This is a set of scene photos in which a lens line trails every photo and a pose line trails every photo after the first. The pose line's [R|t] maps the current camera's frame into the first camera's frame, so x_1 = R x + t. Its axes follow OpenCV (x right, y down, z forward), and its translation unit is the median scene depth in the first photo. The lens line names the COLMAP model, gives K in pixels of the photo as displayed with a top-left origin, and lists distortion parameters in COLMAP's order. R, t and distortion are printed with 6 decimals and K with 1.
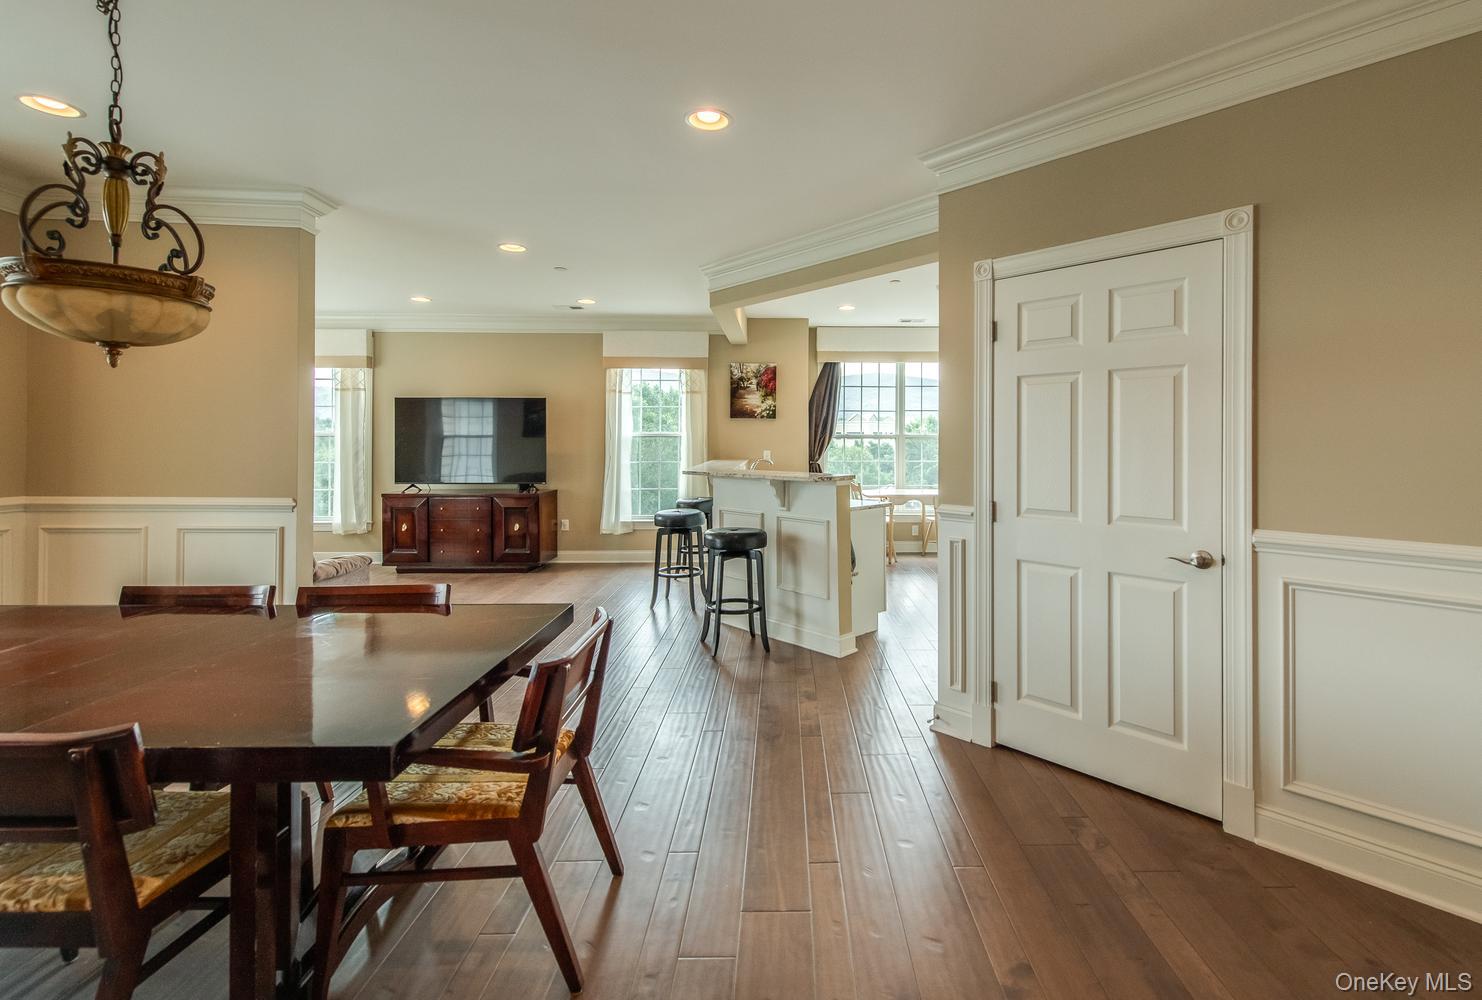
lens RADIAL K [[662.8, 0, 802.9], [0, 662.8, 441.3], [0, 0, 1]] dist [0.000740, 0.000027]
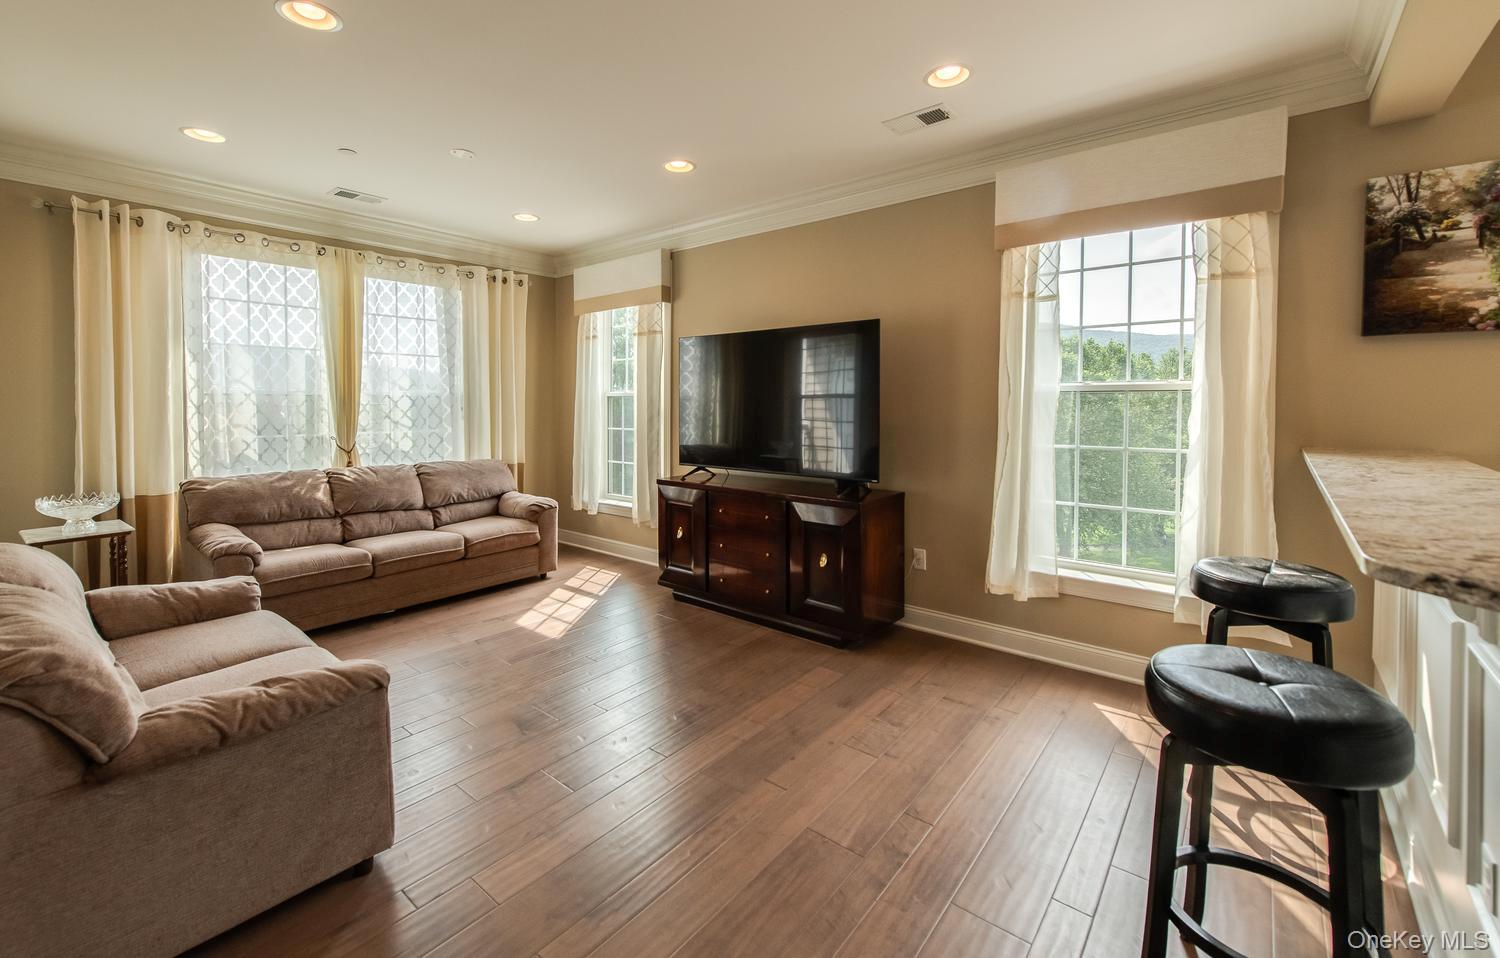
lens RADIAL K [[620.5, 0, 735.0], [0, 620.5, 418.0], [0, 0, 1]] dist [0.001205, -0.000345]
pose [[0.746519, 0.014659, -0.665203, -0.141396], [-0.001041, 0.999782, 0.020864, 0.002441], [0.665364, -0.014883, 0.746371, 0.538247]]
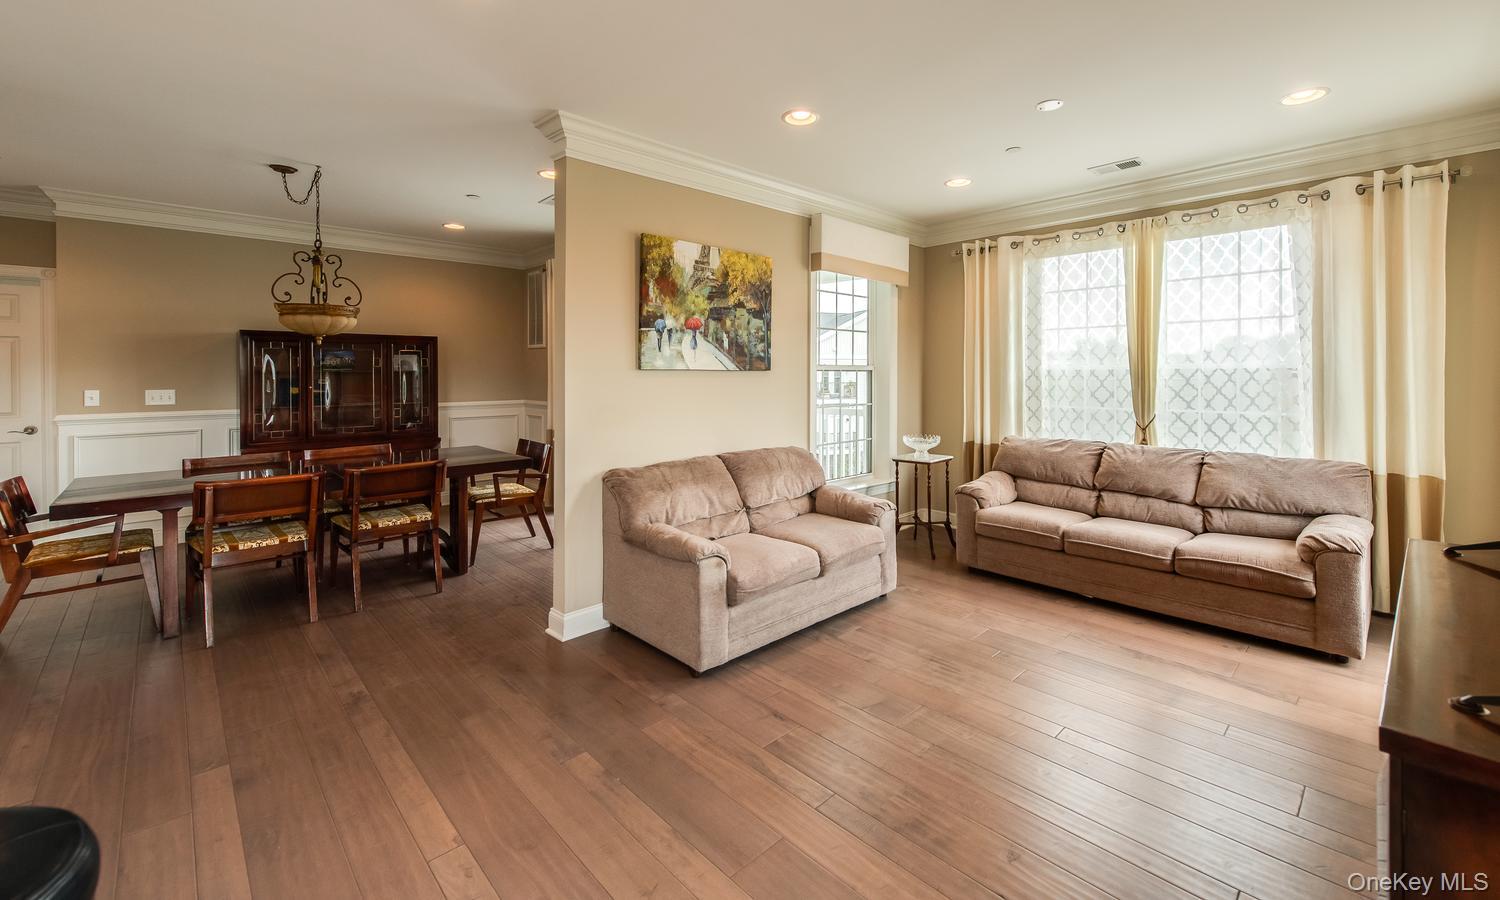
lens RADIAL K [[622.9, 0, 786.2], [0, 622.9, 376.1], [0, 0, 1]] dist [0.021242, -0.007962]
pose [[-0.729014, 0.005313, -0.684478, -0.179674], [0.002931, 0.999985, 0.004640, -0.004524], [0.684492, 0.001377, -0.729019, 0.947263]]
